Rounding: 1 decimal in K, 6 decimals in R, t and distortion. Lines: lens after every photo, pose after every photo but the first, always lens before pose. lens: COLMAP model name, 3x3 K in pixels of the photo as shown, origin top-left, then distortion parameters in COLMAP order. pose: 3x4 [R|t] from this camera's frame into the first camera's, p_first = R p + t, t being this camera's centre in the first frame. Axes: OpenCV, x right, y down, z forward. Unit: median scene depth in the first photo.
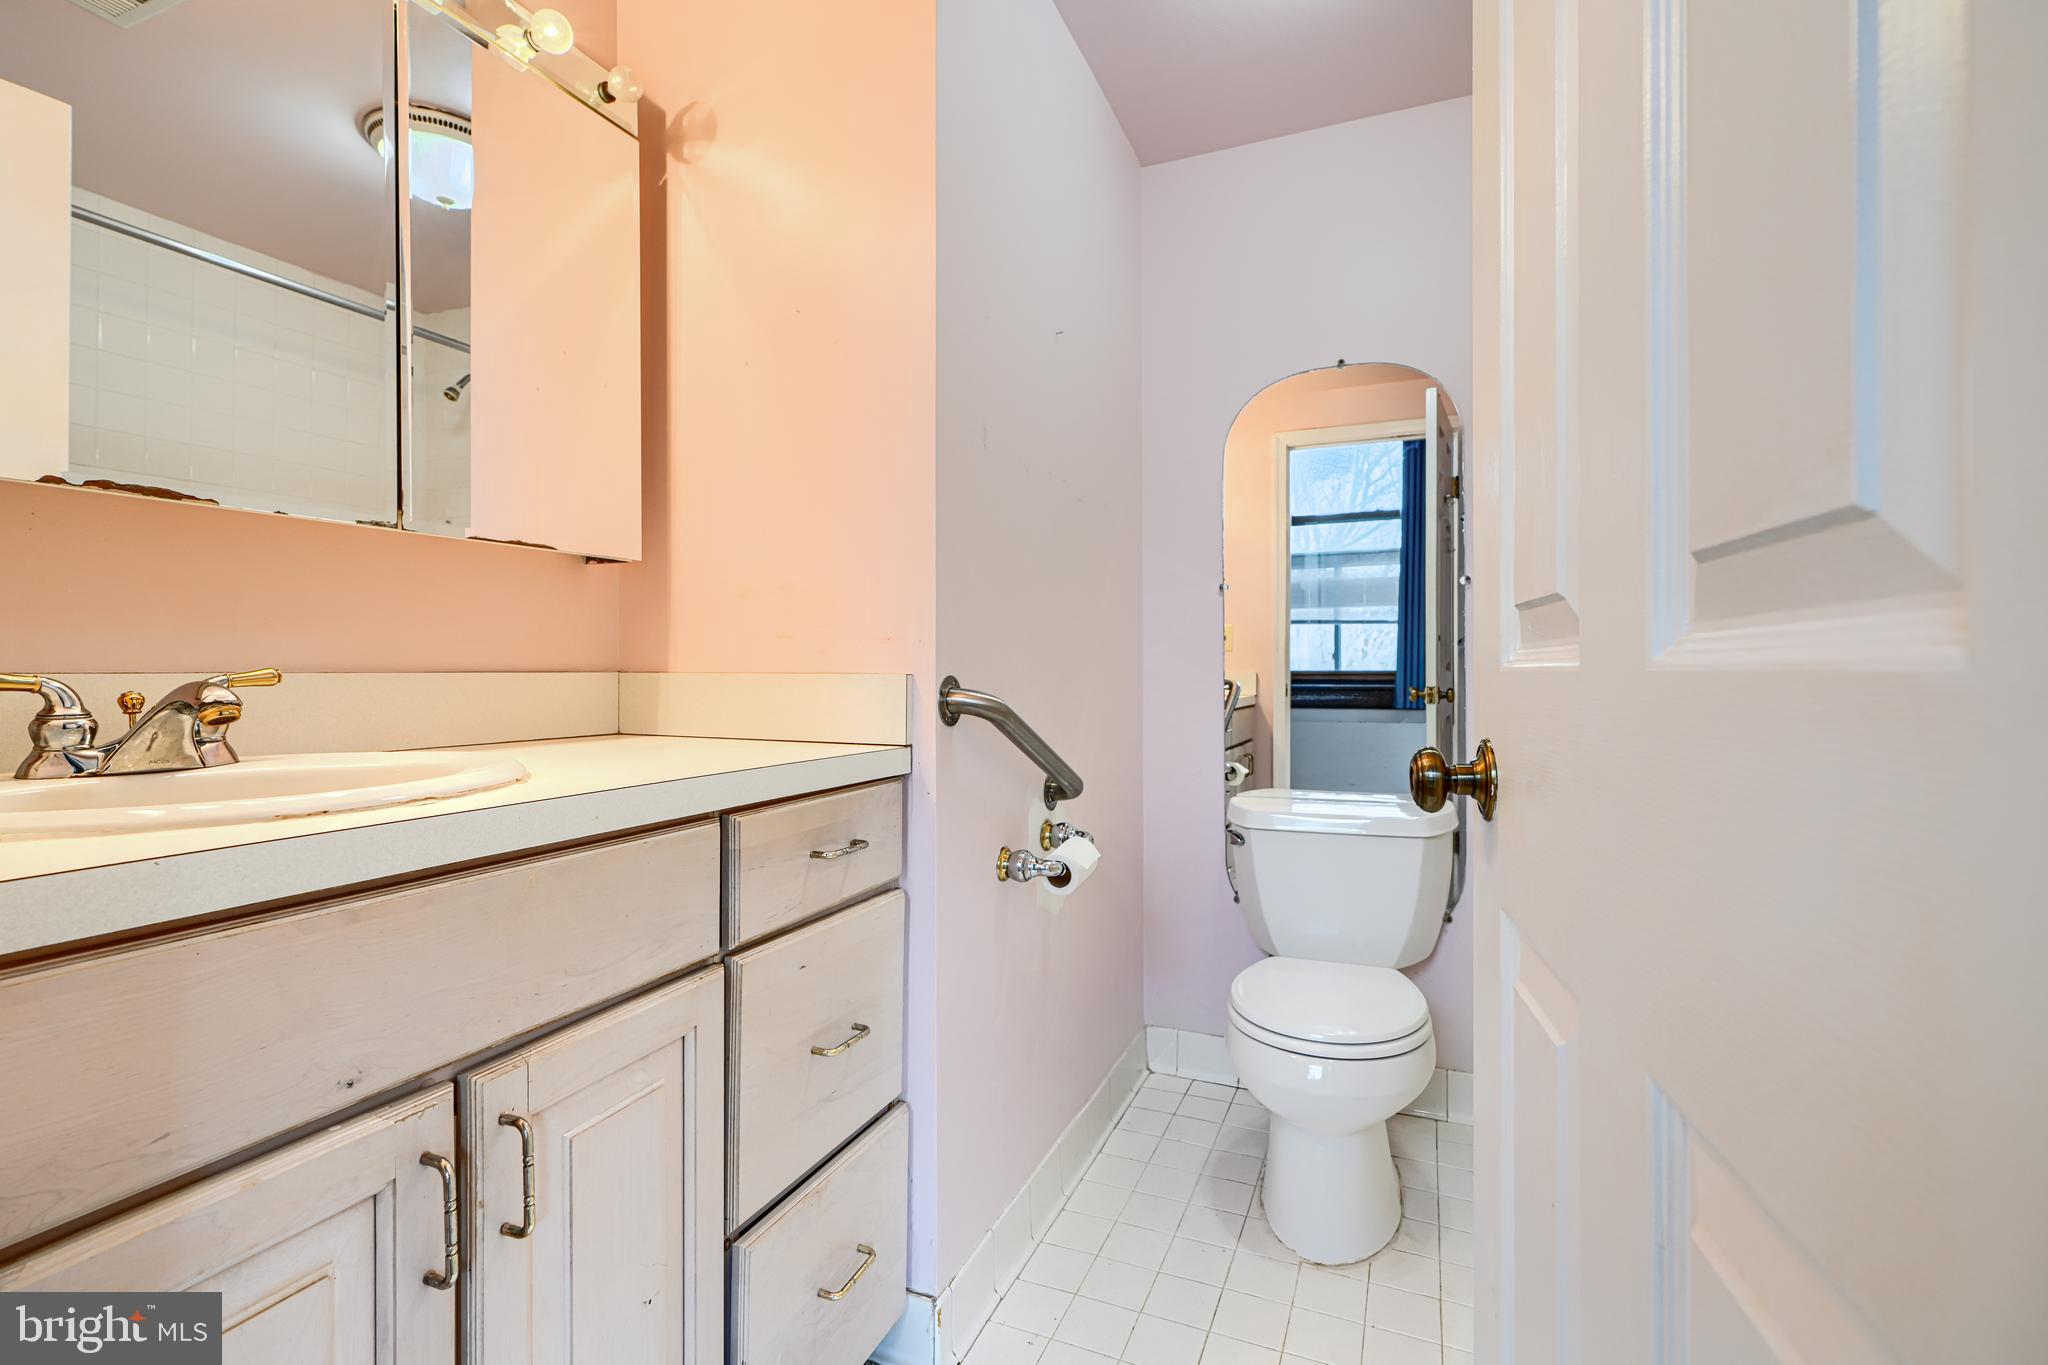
lens RADIAL K [[923.8, 0, 1019.9], [0, 923.8, 687.9], [0, 0, 1]] dist [0.001368, 0.000369]
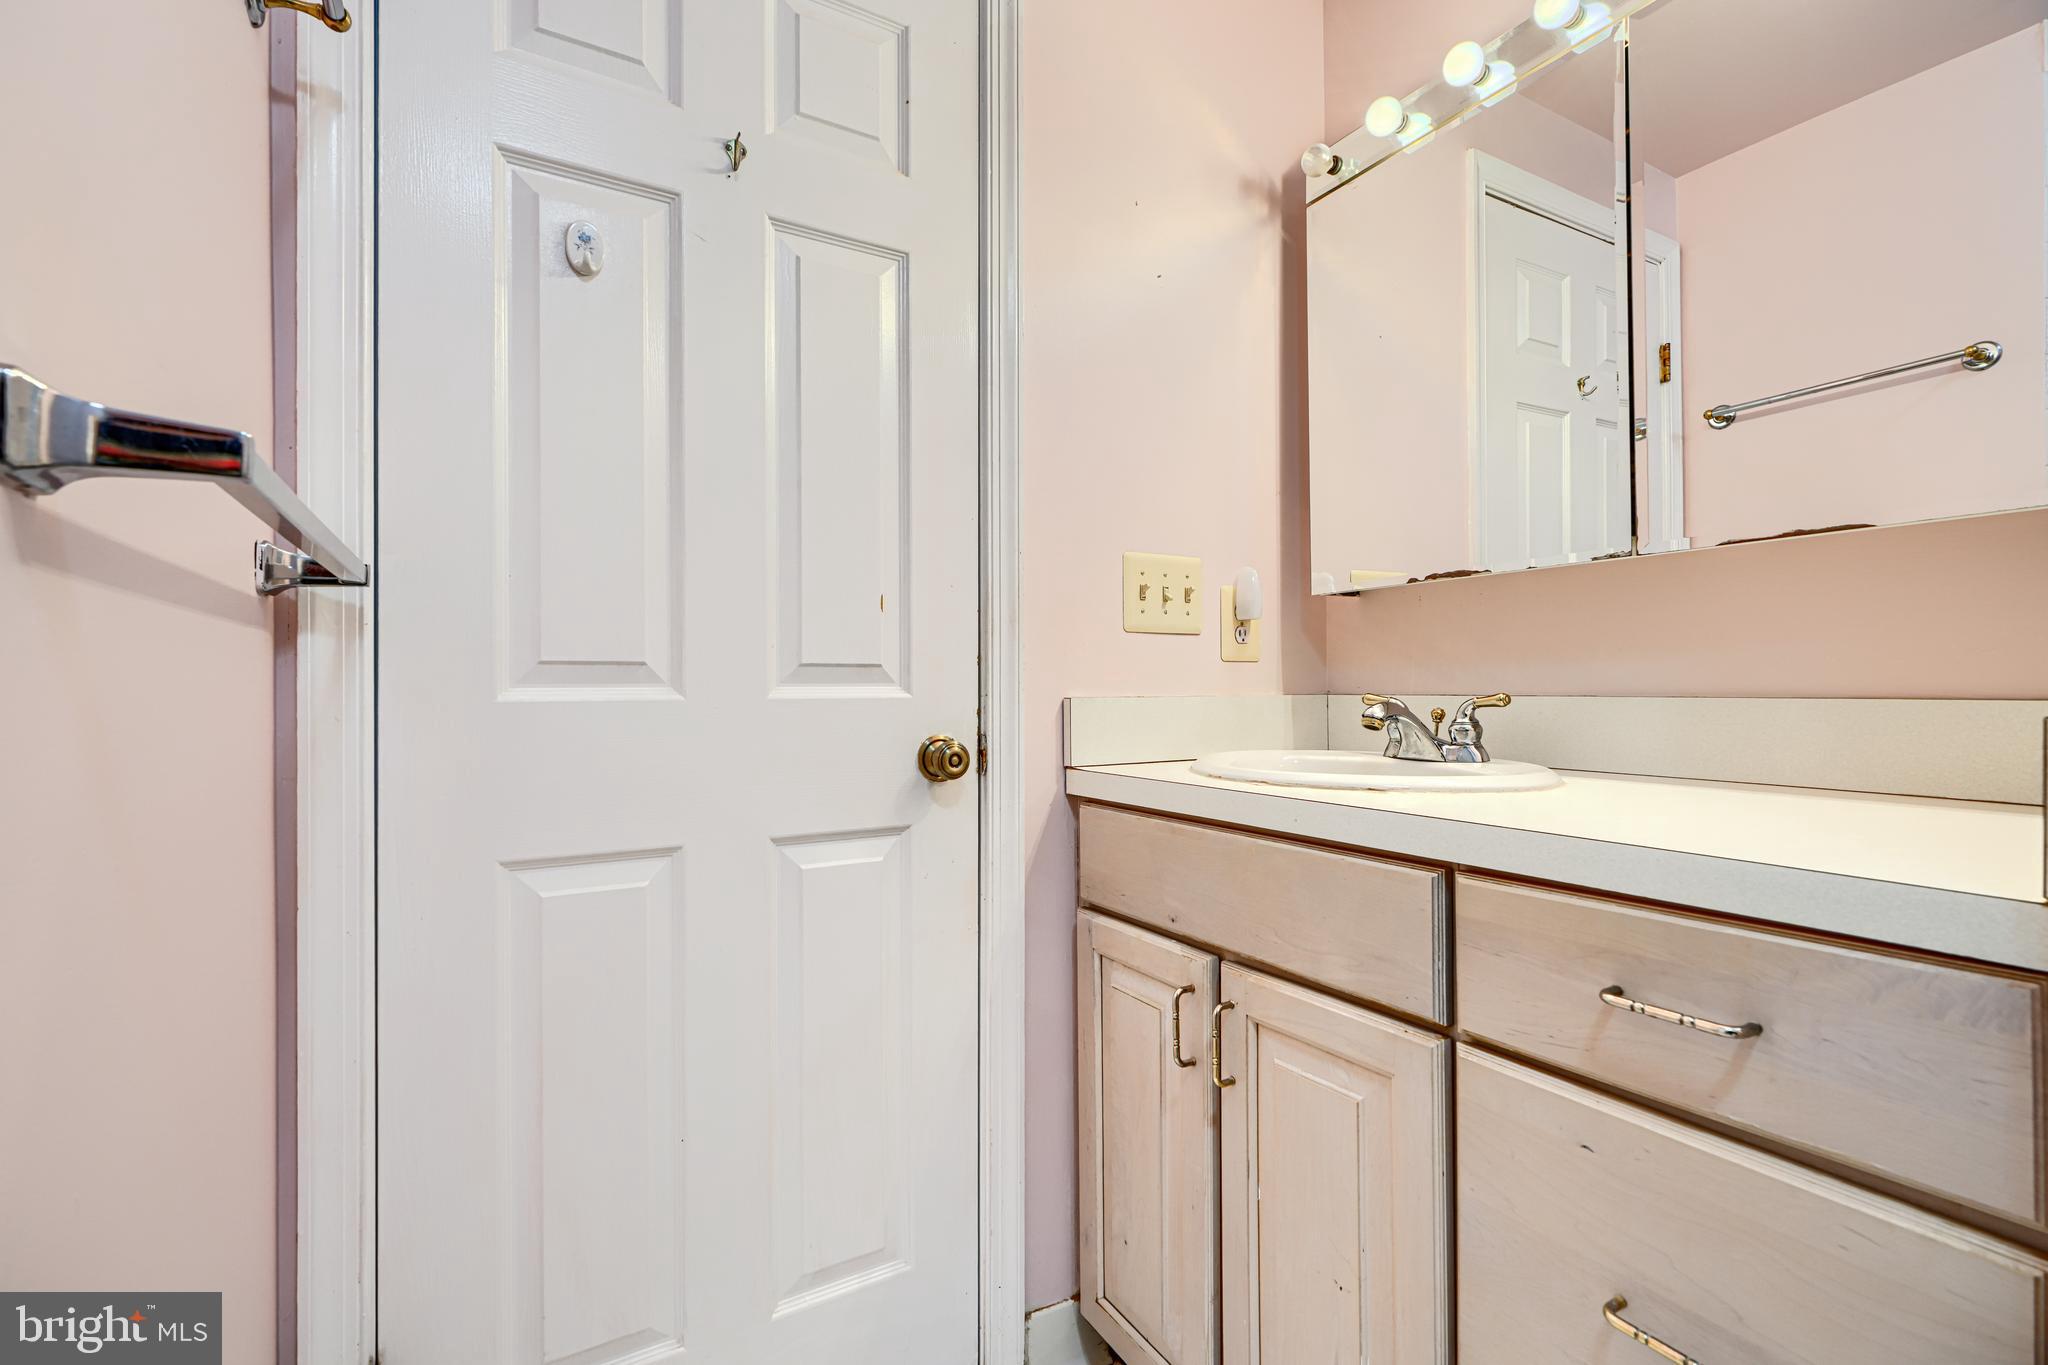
lens RADIAL K [[927.0, 0, 1022.0], [0, 927.0, 695.4], [0, 0, 1]] dist [0.001398, 0.000198]
pose [[-0.599362, 0.010053, -0.800415, 0.587297], [-0.011675, 0.999705, 0.021299, -0.035528], [0.800393, 0.022110, -0.599068, 1.166220]]
